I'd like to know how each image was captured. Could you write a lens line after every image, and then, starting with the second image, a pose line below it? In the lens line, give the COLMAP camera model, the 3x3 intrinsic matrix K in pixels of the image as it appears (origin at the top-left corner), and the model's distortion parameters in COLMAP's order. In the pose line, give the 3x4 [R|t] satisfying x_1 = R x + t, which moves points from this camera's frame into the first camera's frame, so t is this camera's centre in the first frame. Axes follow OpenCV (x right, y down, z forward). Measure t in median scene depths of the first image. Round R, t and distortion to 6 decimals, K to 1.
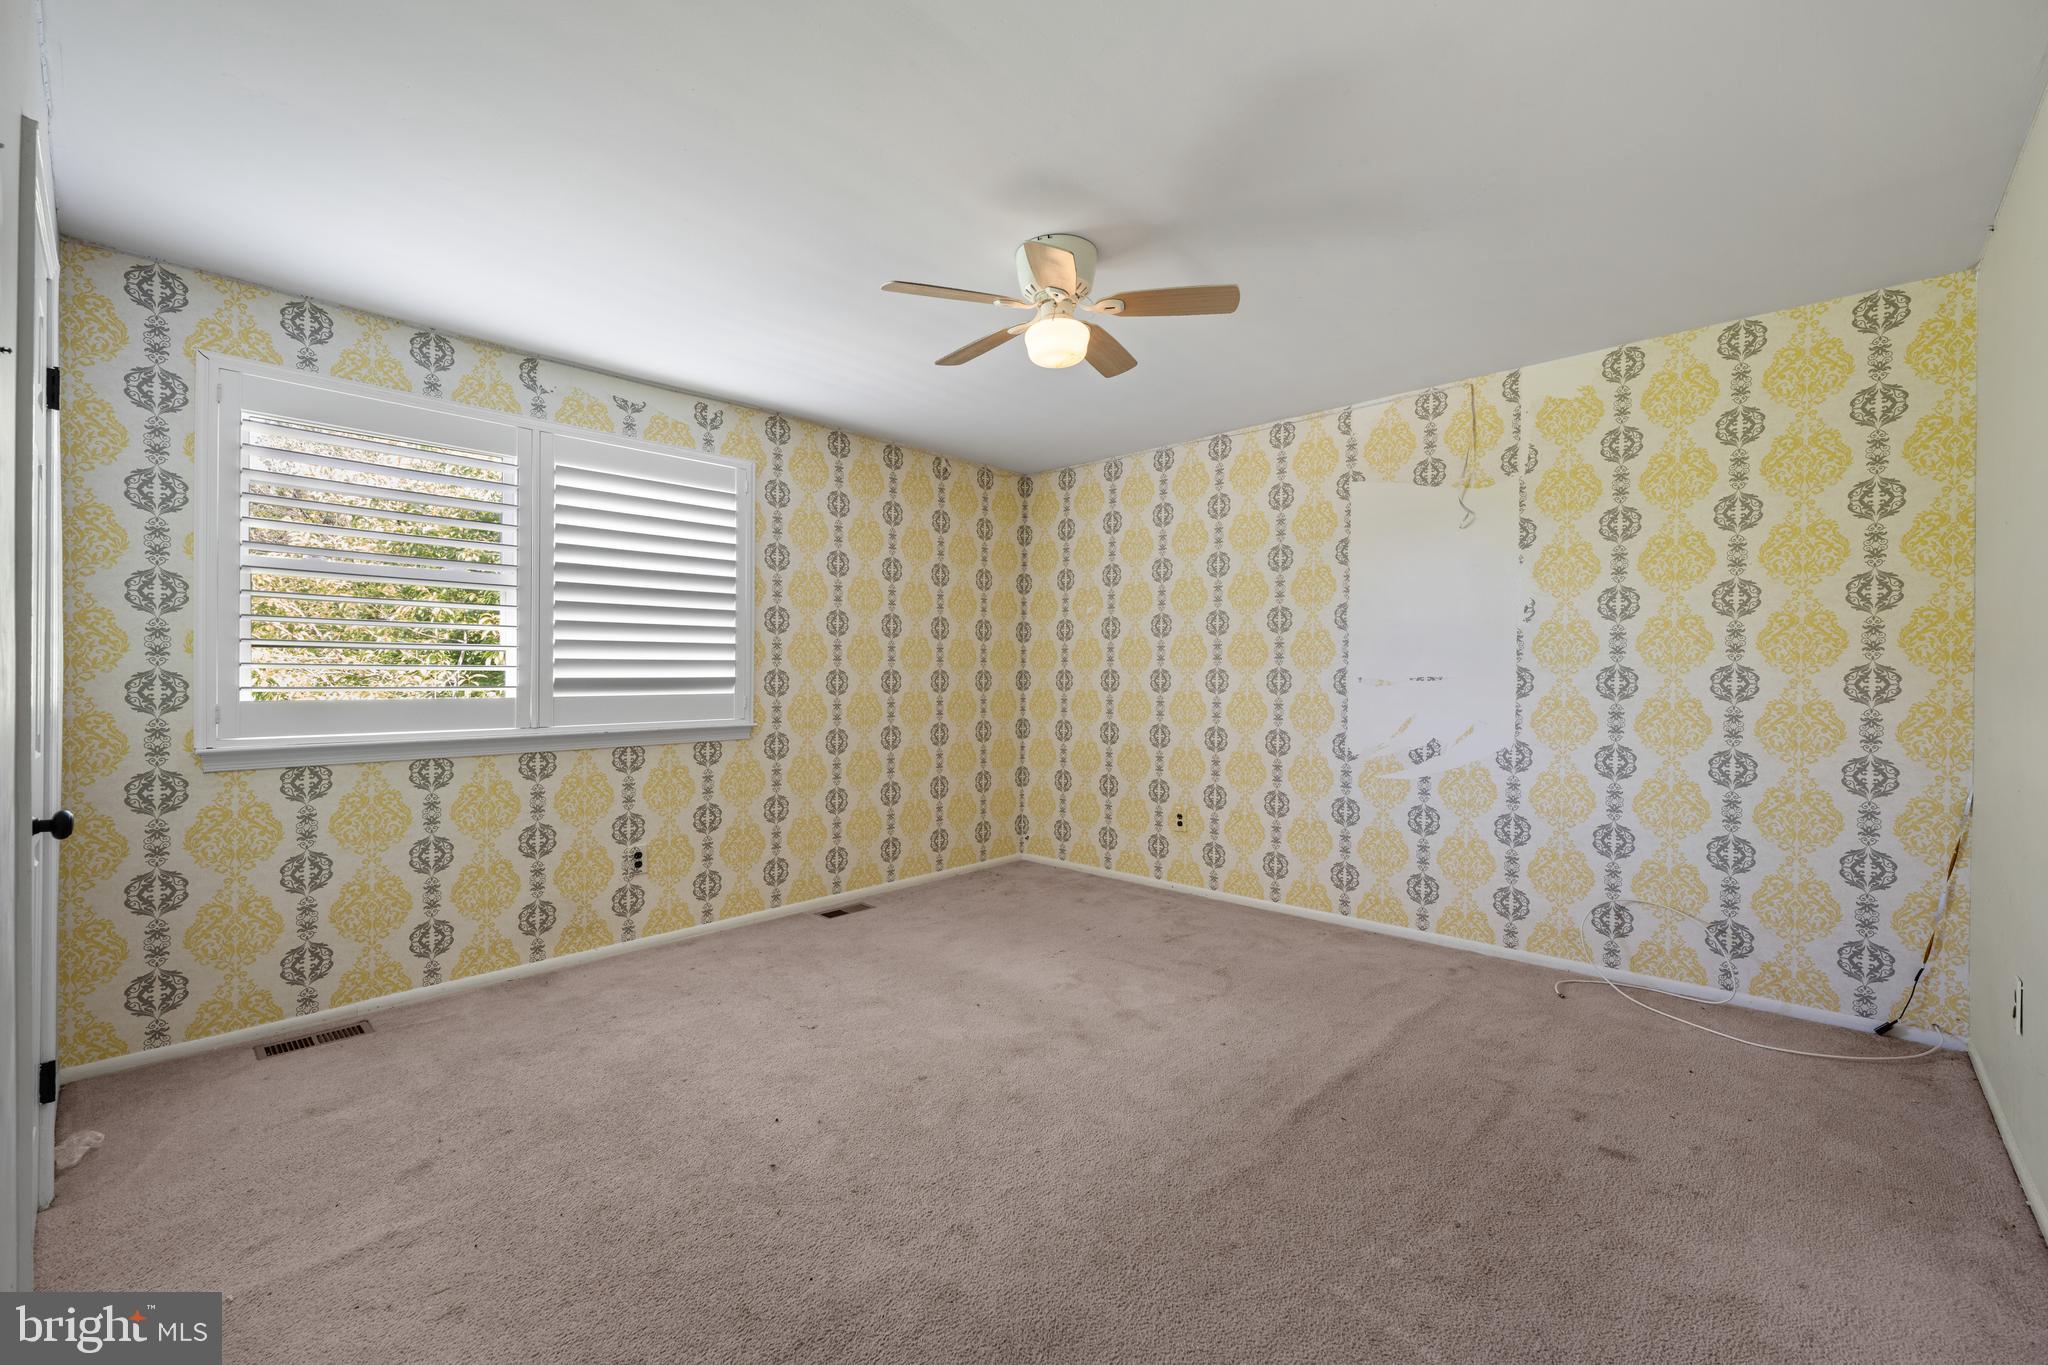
lens RADIAL K [[883.7, 0, 1019.4], [0, 883.7, 685.7], [0, 0, 1]] dist [0.000560, 0.000785]
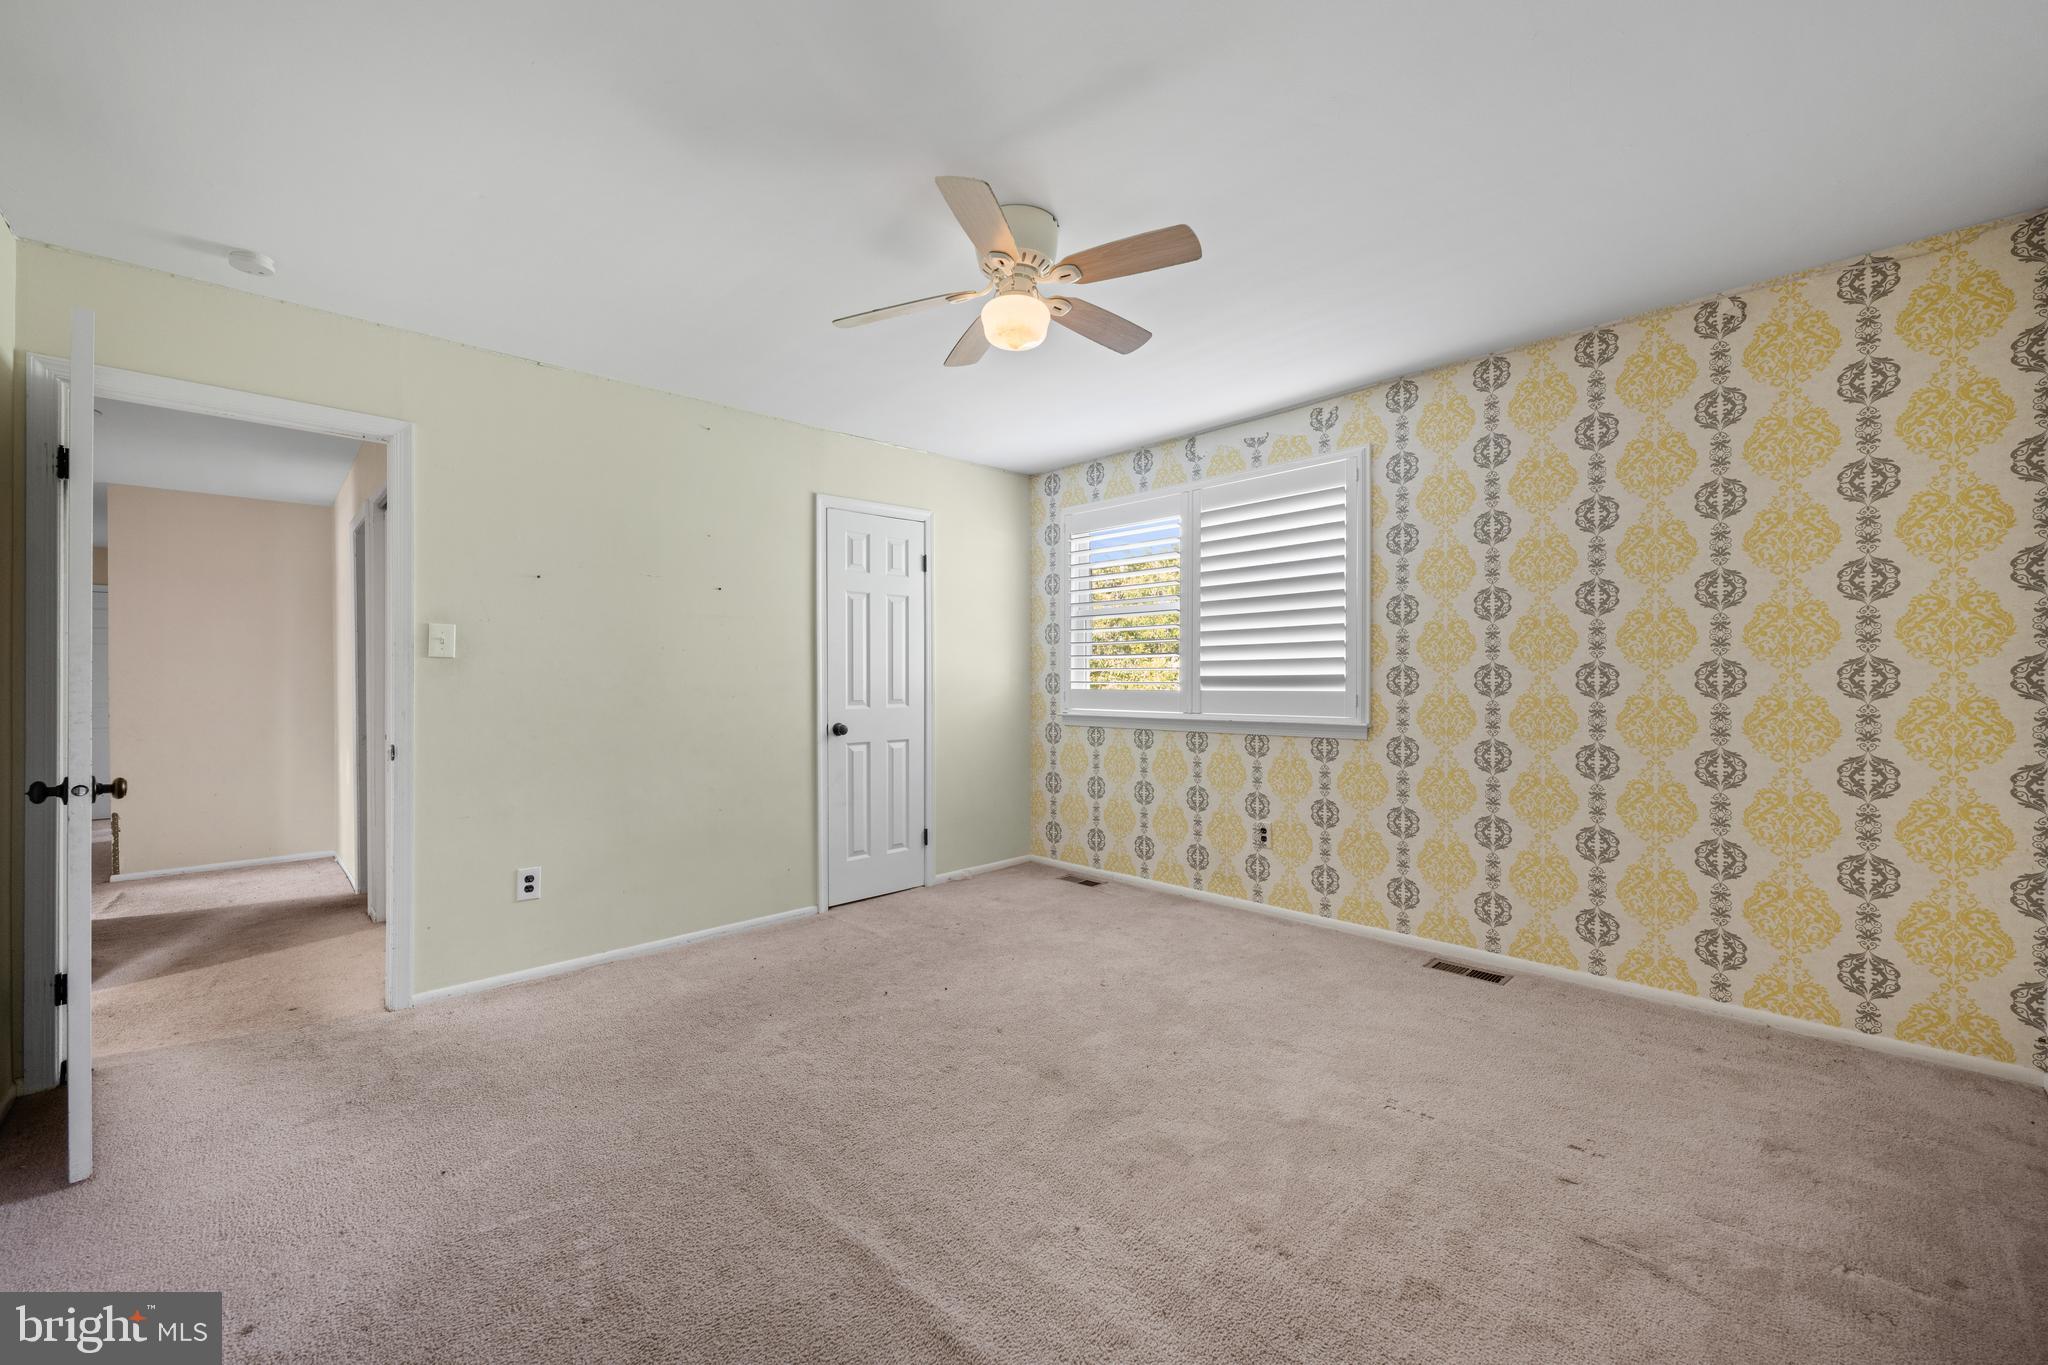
lens RADIAL K [[817.9, 0, 1019.2], [0, 817.9, 672.1], [0, 0, 1]] dist [-0.000331, 0.000026]
pose [[-0.071090, -0.005401, -0.997455, 0.647459], [-0.005437, 0.999973, -0.005027, -0.006017], [0.997455, 0.005066, -0.071117, 0.760975]]
